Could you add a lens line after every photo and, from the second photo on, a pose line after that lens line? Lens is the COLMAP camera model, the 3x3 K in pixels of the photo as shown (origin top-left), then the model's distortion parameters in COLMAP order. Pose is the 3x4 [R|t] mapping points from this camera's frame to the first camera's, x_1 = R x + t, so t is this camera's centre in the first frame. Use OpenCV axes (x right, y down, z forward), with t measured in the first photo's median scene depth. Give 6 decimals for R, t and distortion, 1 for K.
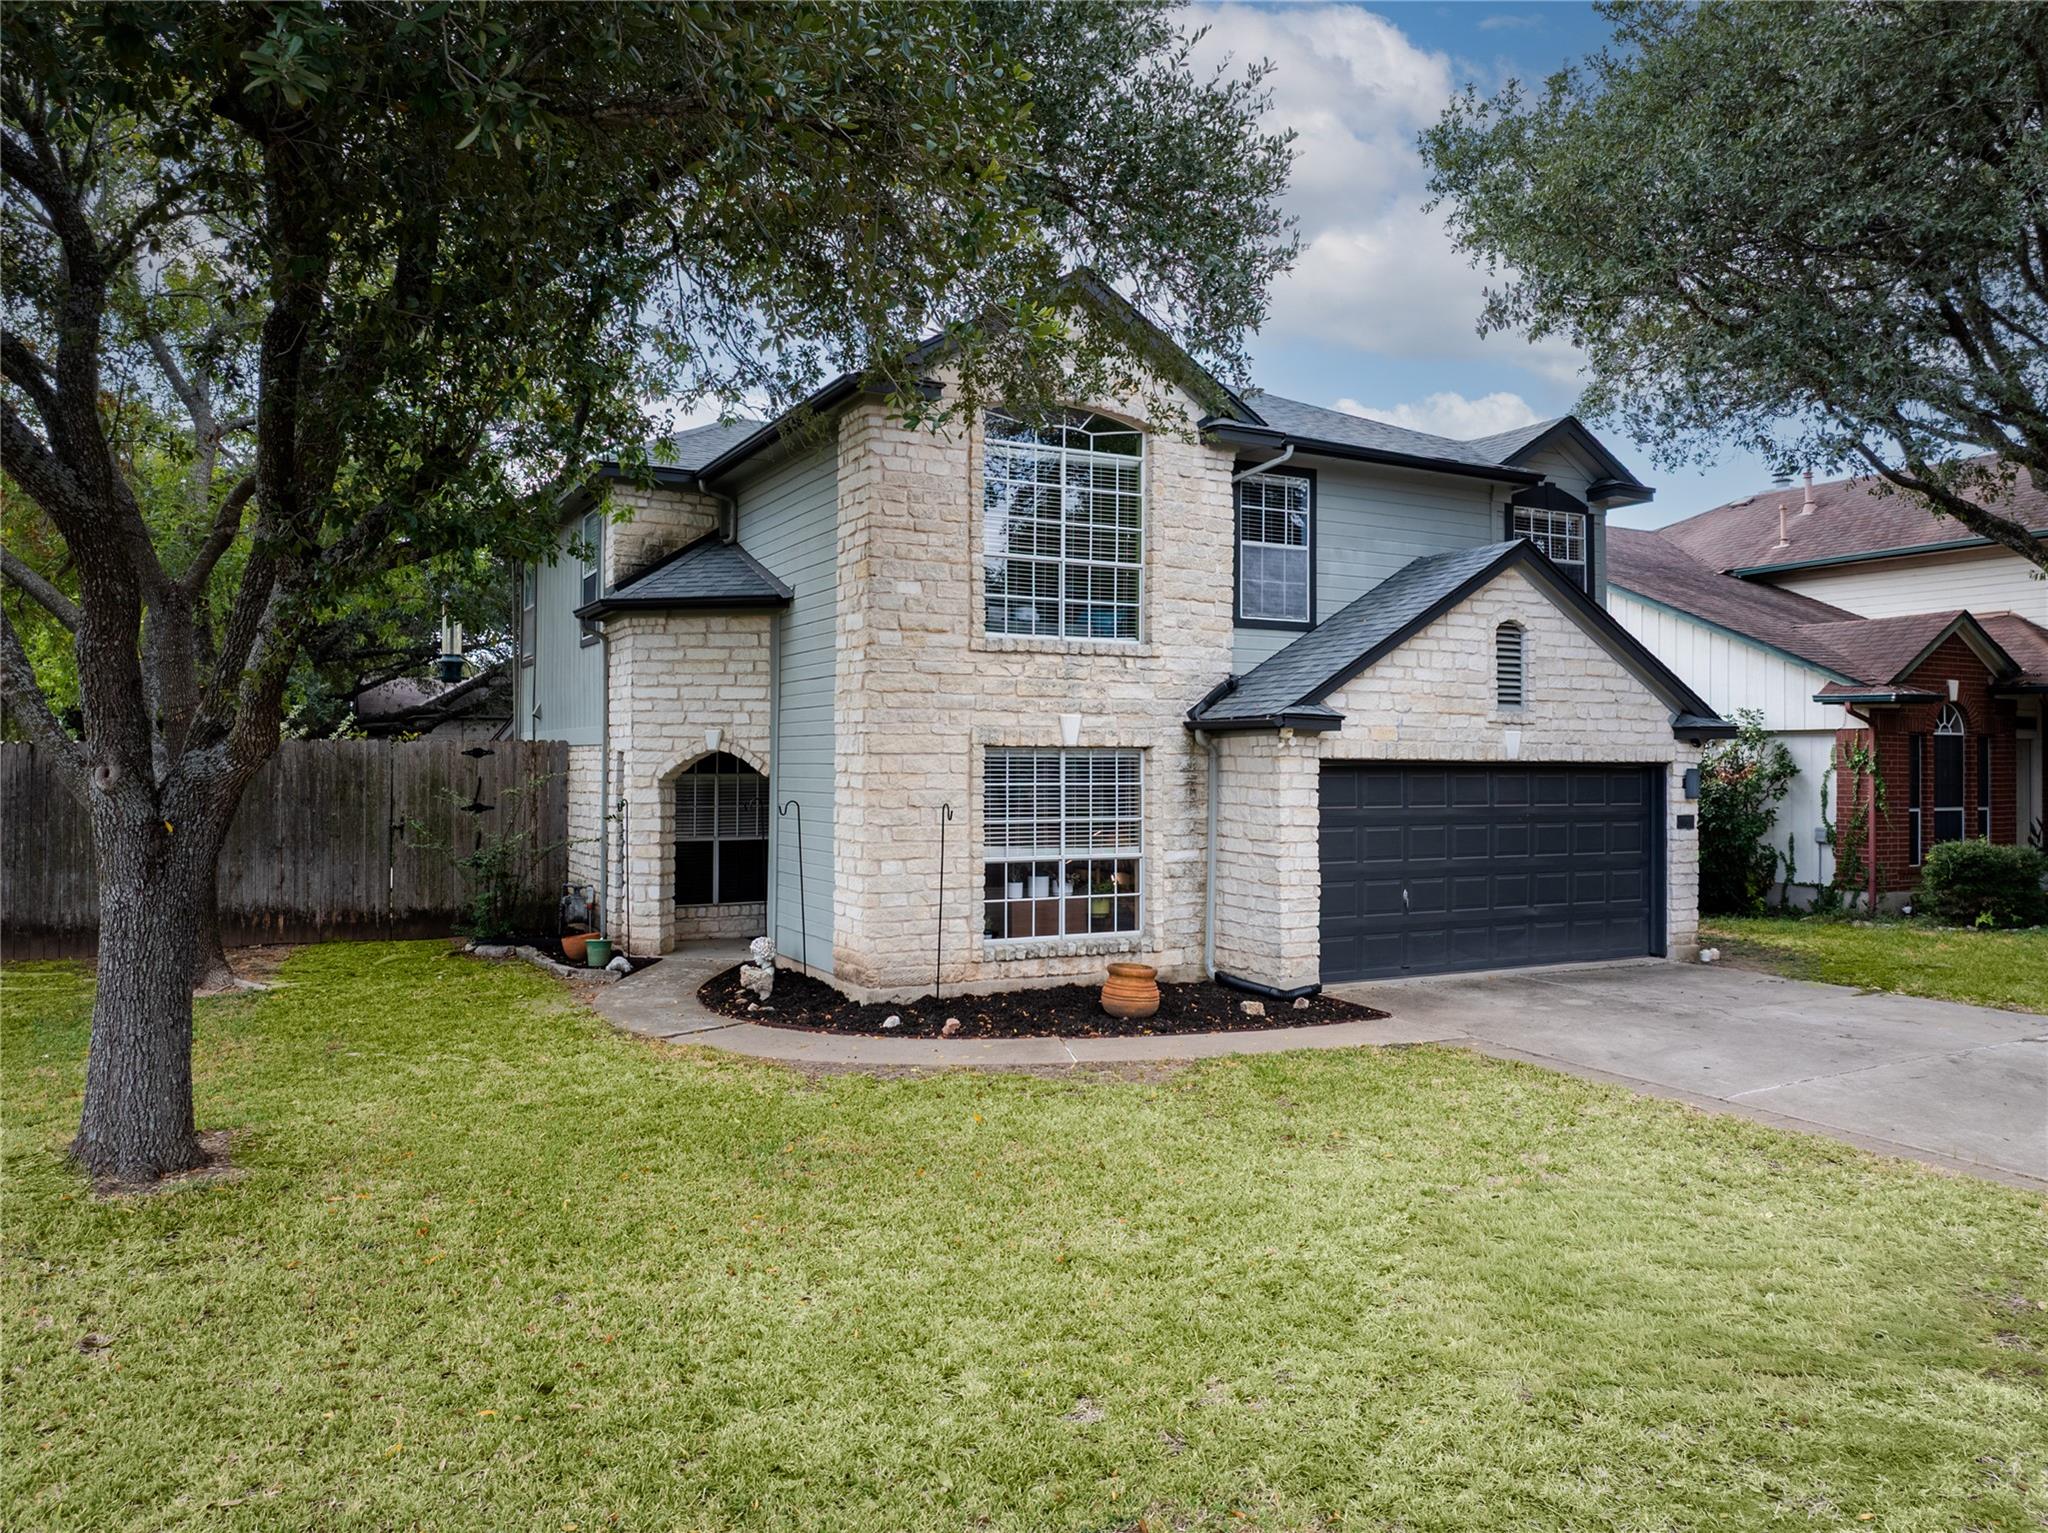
lens RADIAL K [[1441.7, 0, 1038.1], [0, 1441.7, 752.2], [0, 0, 1]] dist [-0.032014, -0.002066]
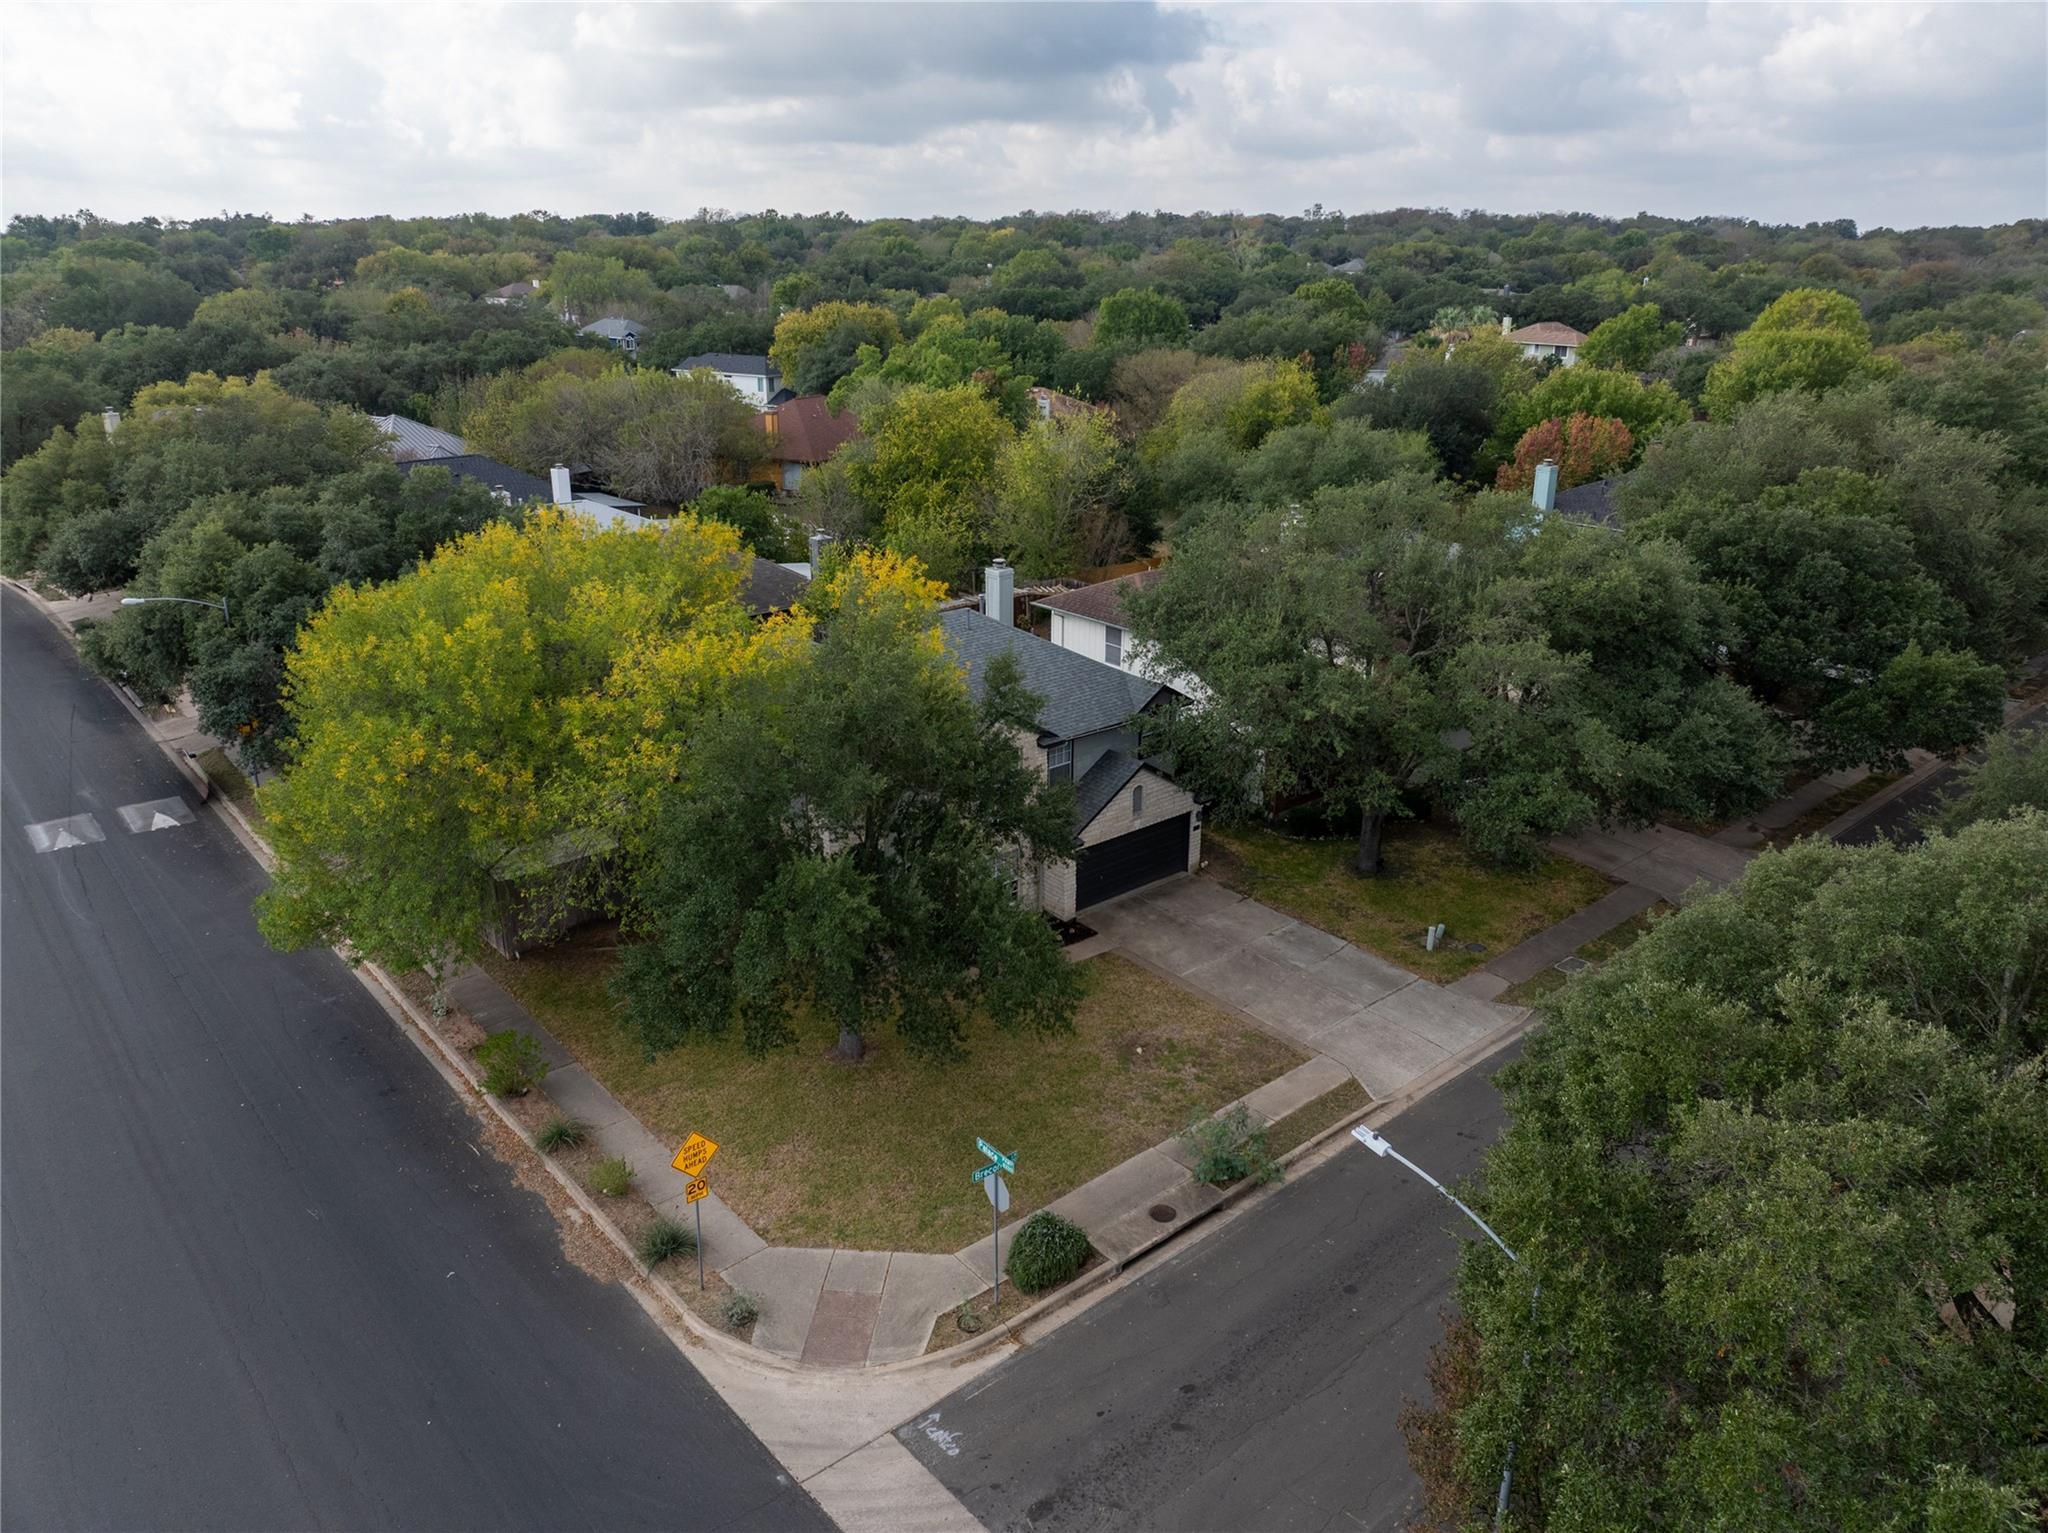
lens RADIAL K [[1441.7, 0, 1024.7], [0, 1441.7, 766.1], [0, 0, 1]] dist [-0.032014, -0.002066]
pose [[0.975950, -0.079685, 0.202909, -0.515736], [0.000684, 0.931913, 0.362682, -1.255159], [-0.217994, -0.353821, 0.909555, -1.692363]]
